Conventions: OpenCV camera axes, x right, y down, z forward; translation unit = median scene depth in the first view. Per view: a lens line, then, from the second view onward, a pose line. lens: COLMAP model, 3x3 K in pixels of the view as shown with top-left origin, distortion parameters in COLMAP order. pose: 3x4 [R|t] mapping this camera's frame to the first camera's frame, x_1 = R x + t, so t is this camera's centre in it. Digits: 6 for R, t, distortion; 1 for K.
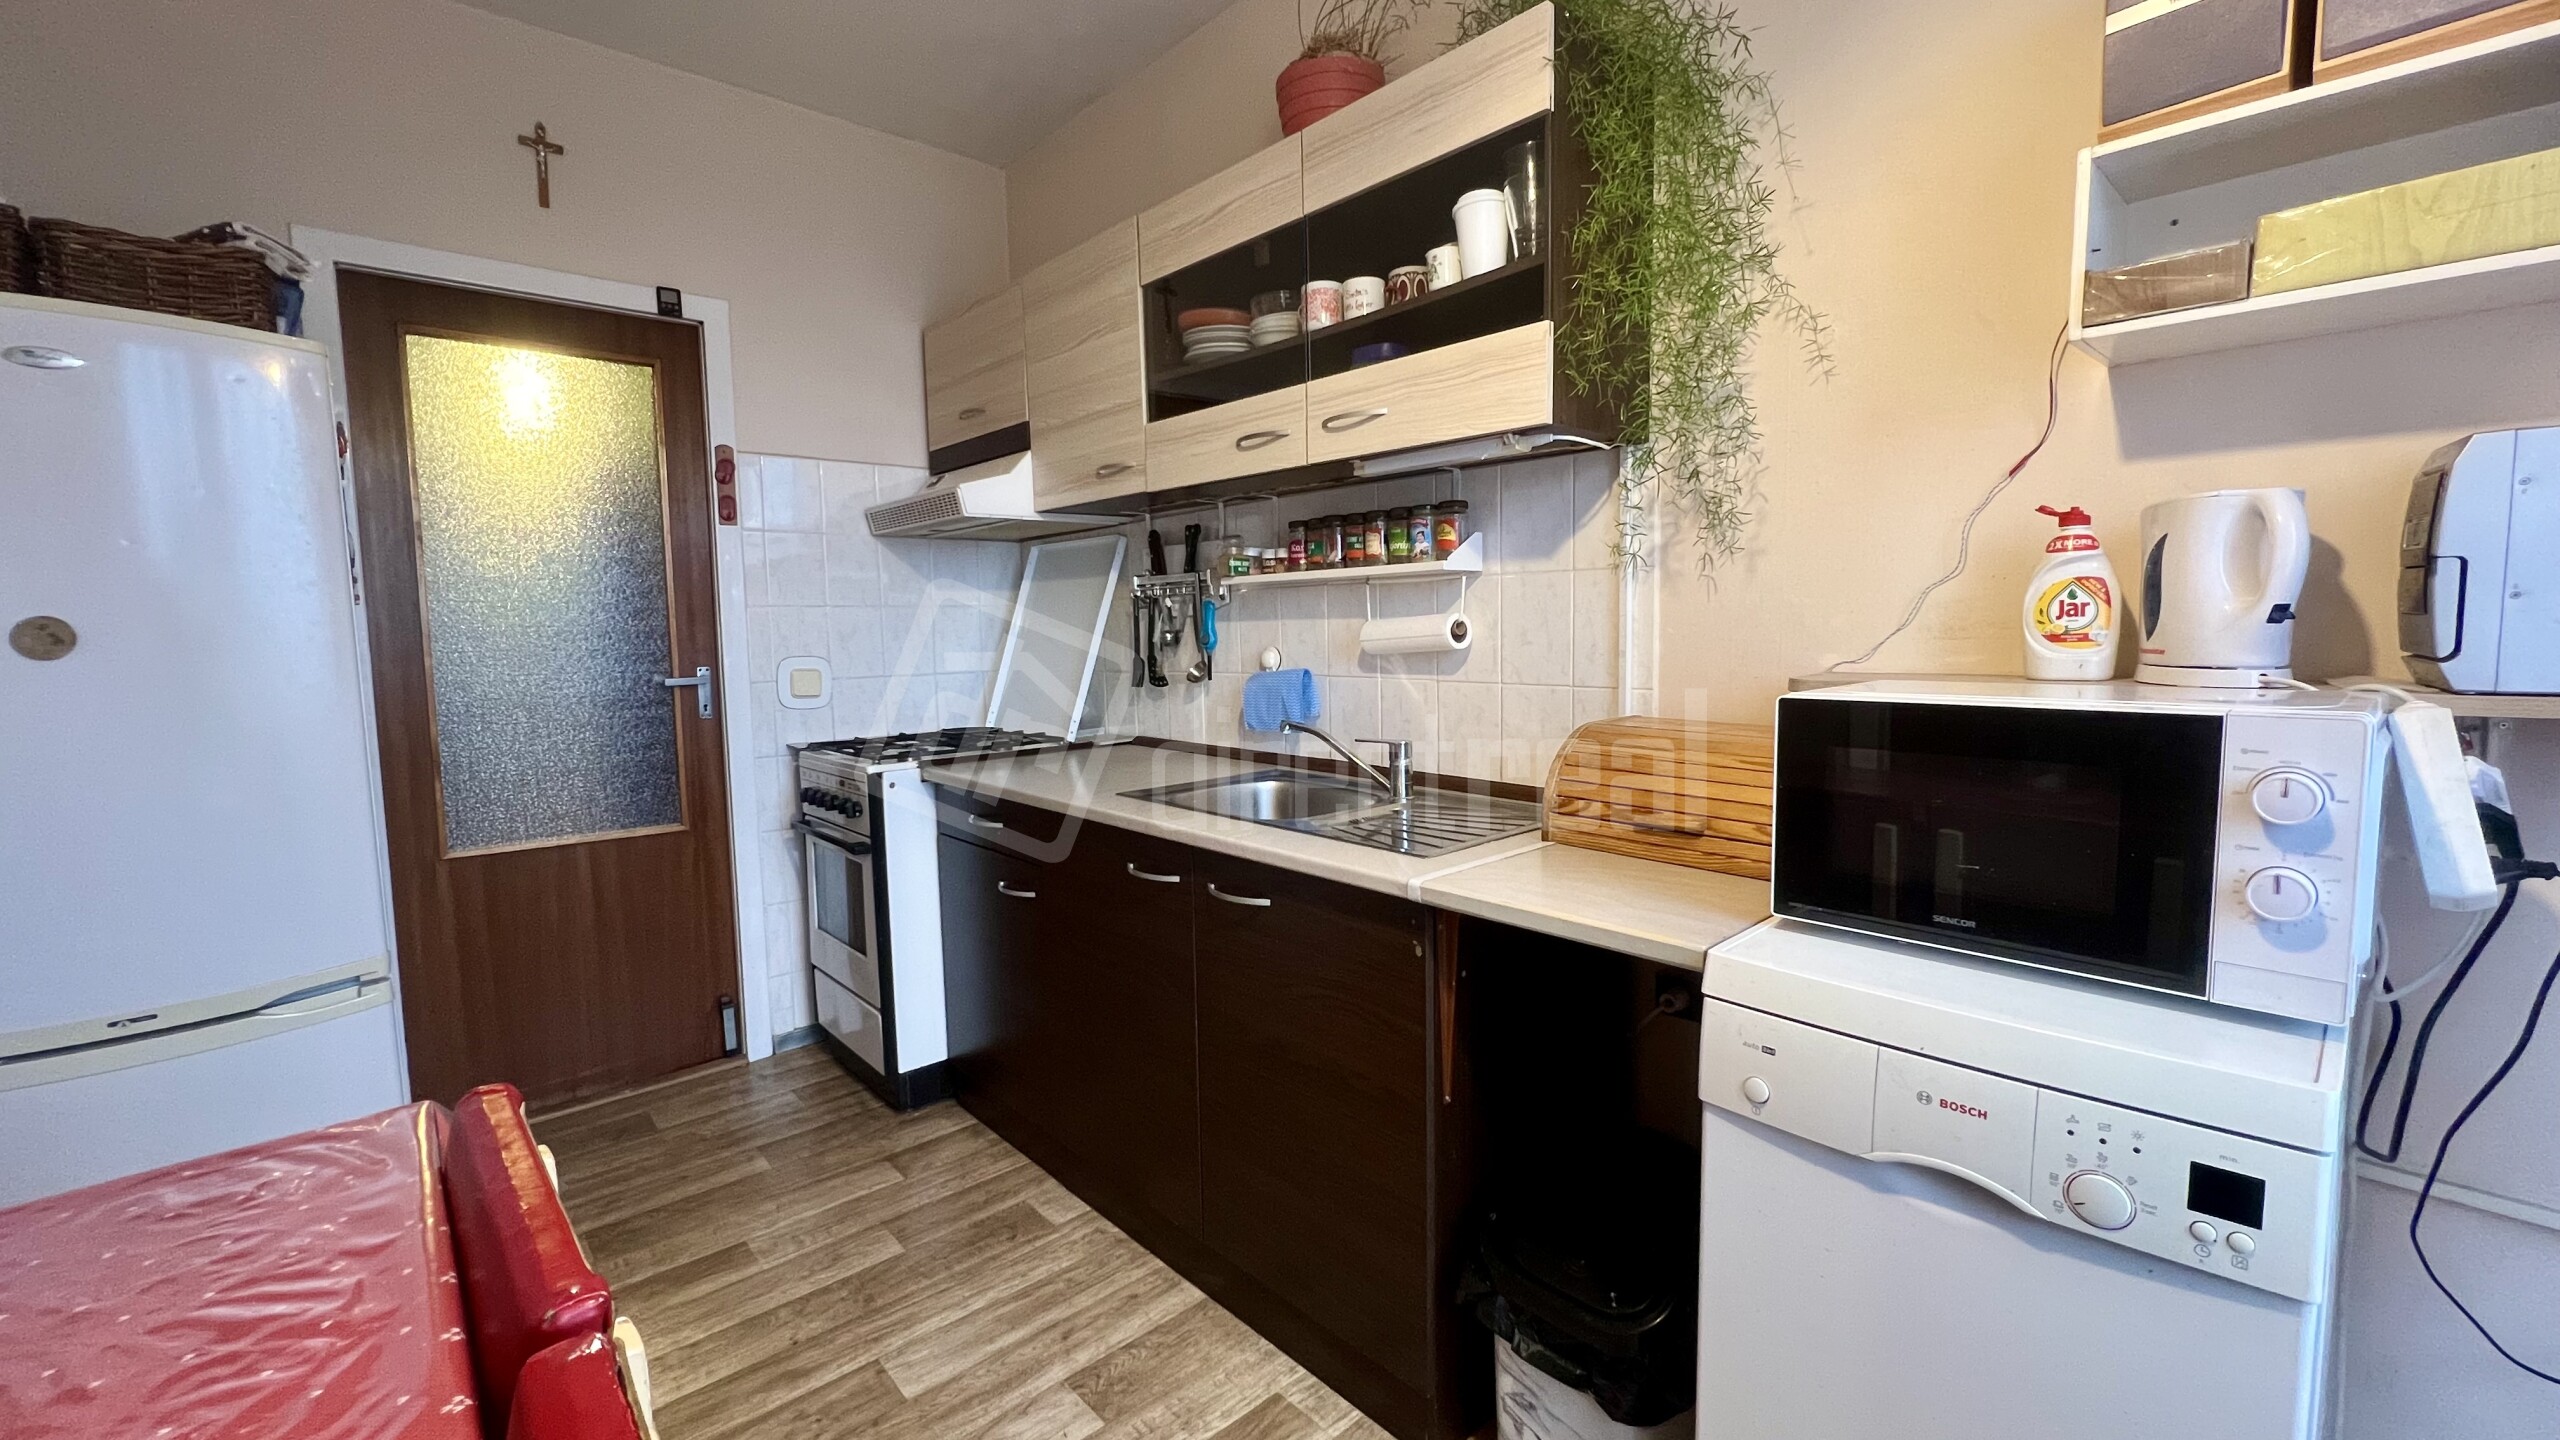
lens RADIAL K [[1025.5, 0, 1273.3], [0, 1025.5, 715.4], [0, 0, 1]] dist [-0.000013, 0.000127]
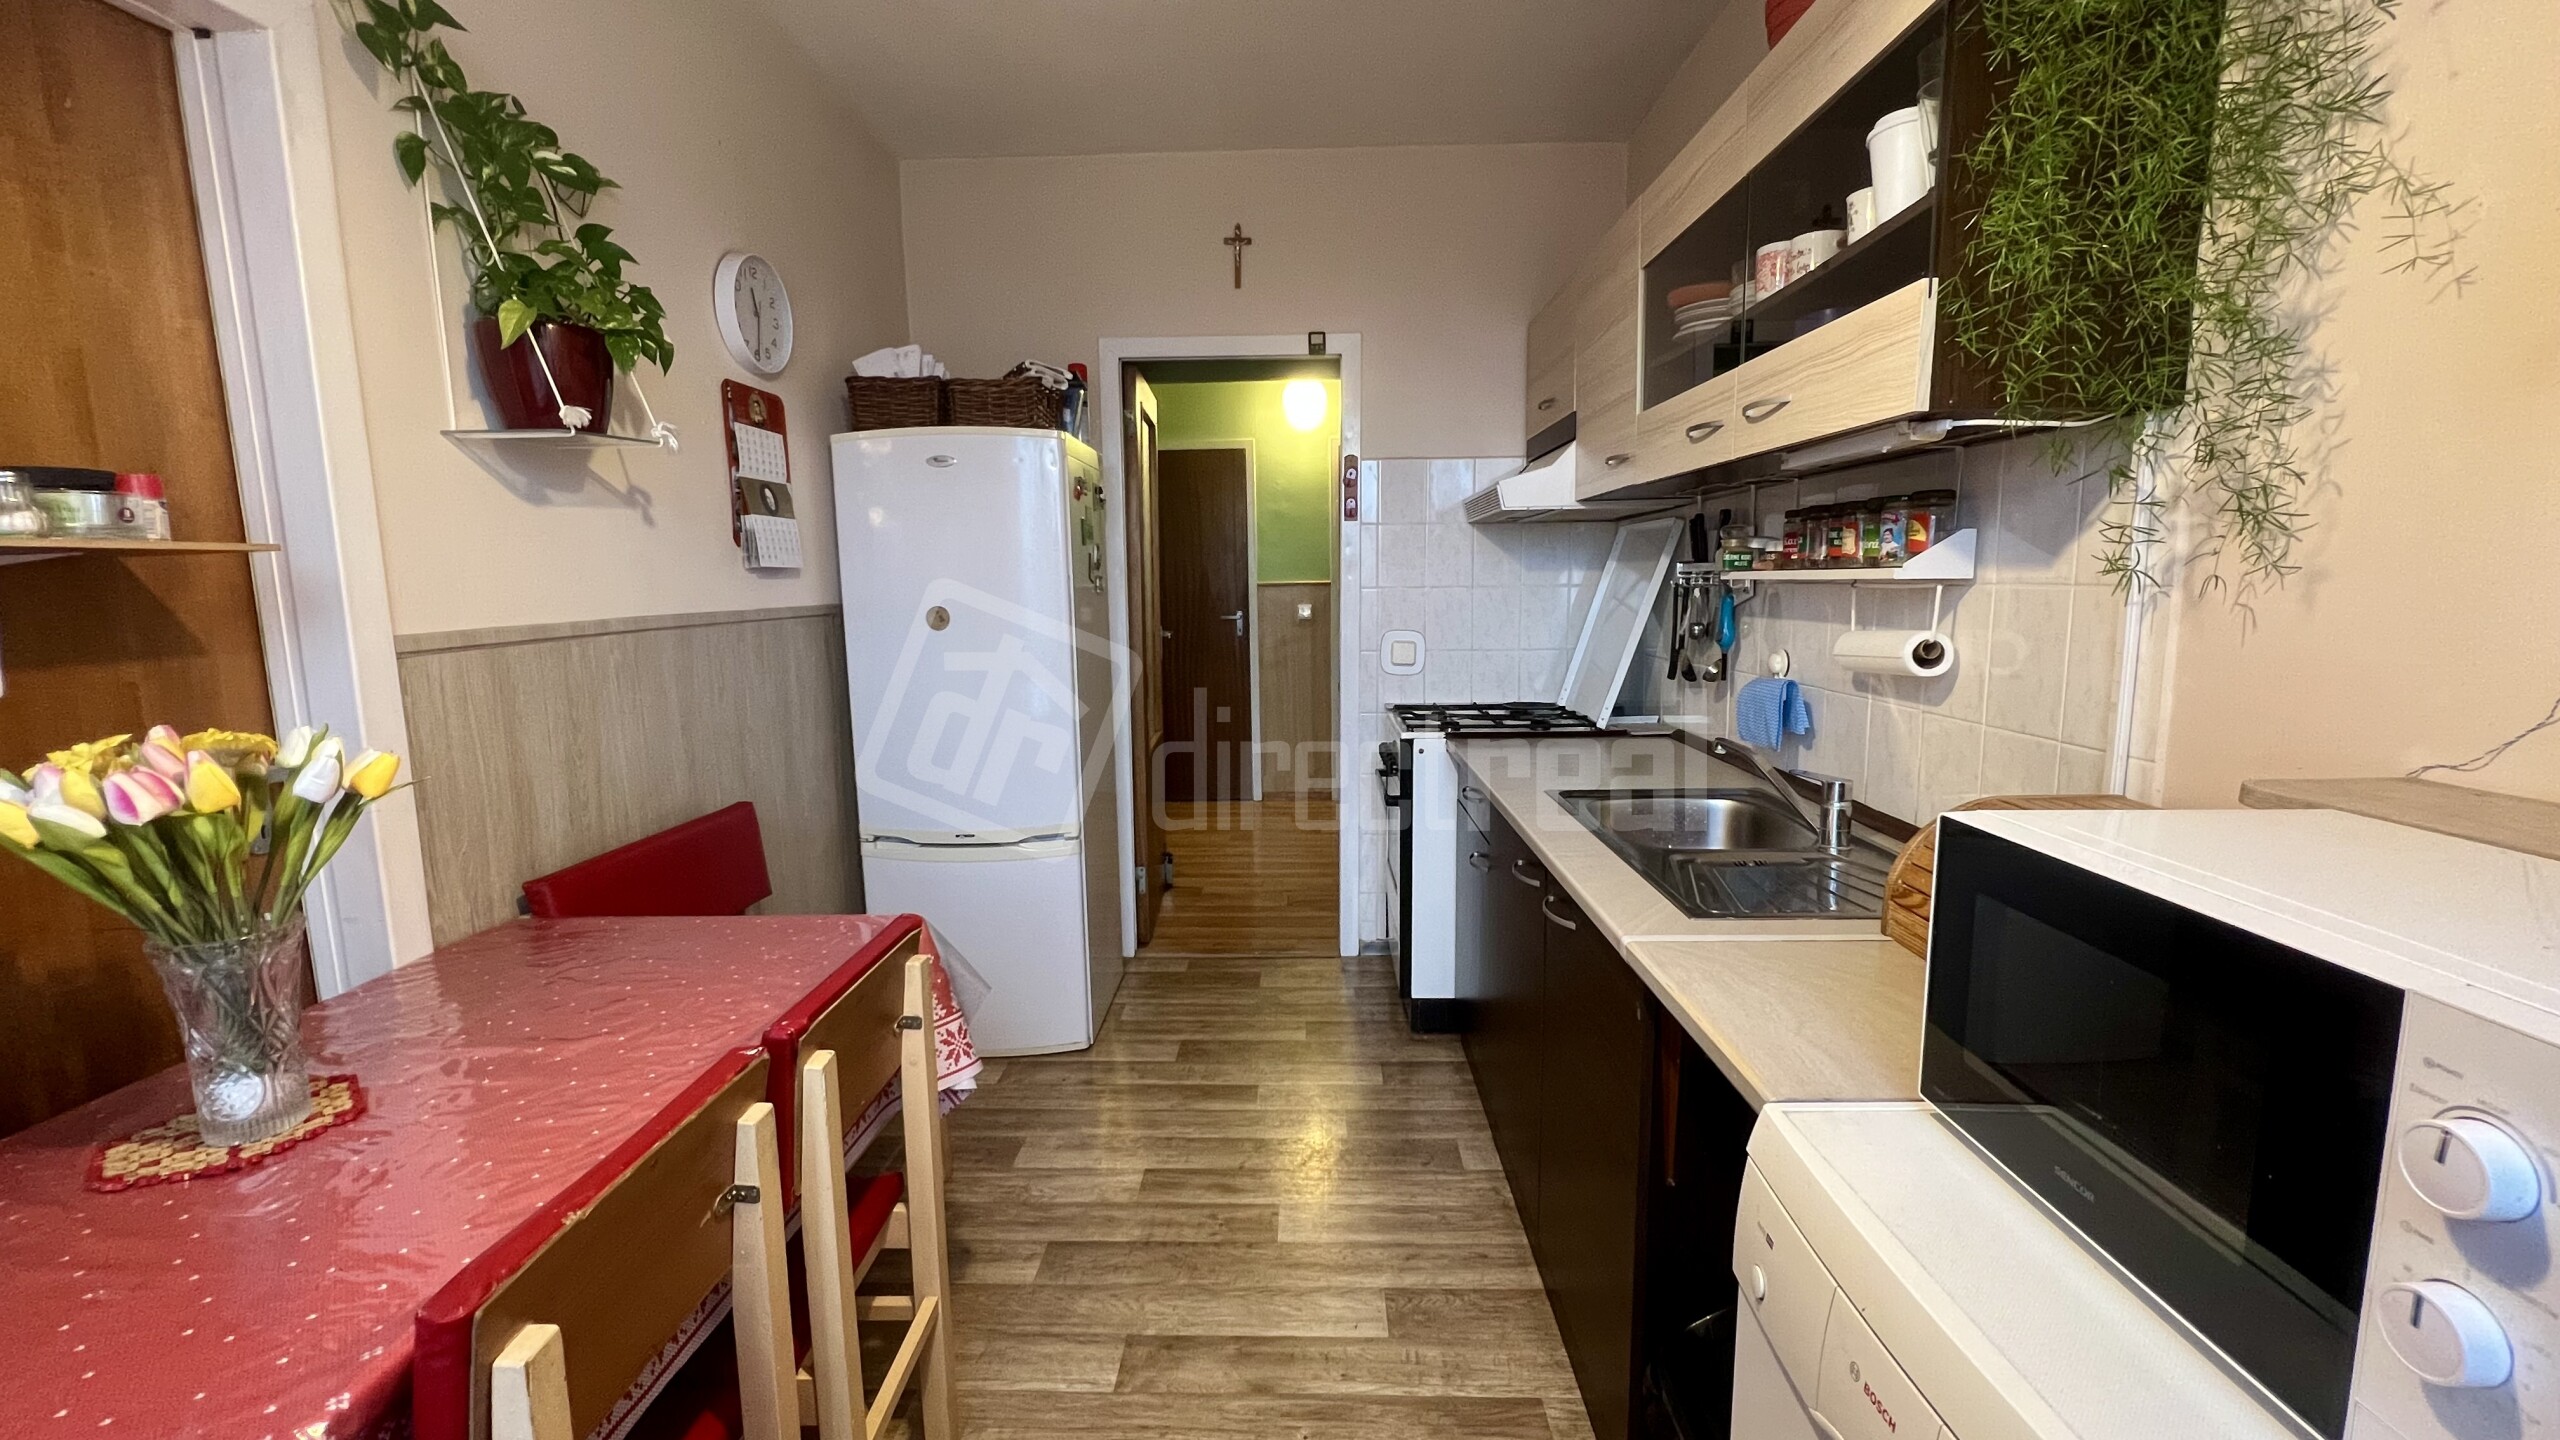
lens RADIAL K [[1025.5, 0, 1279.1], [0, 1025.5, 719.1], [0, 0, 1]] dist [-0.000013, 0.000127]
pose [[0.724650, 0.102945, -0.681384, 0.362135], [-0.063276, 0.994542, 0.082964, -0.066093], [0.686205, -0.017005, 0.727209, 0.074062]]
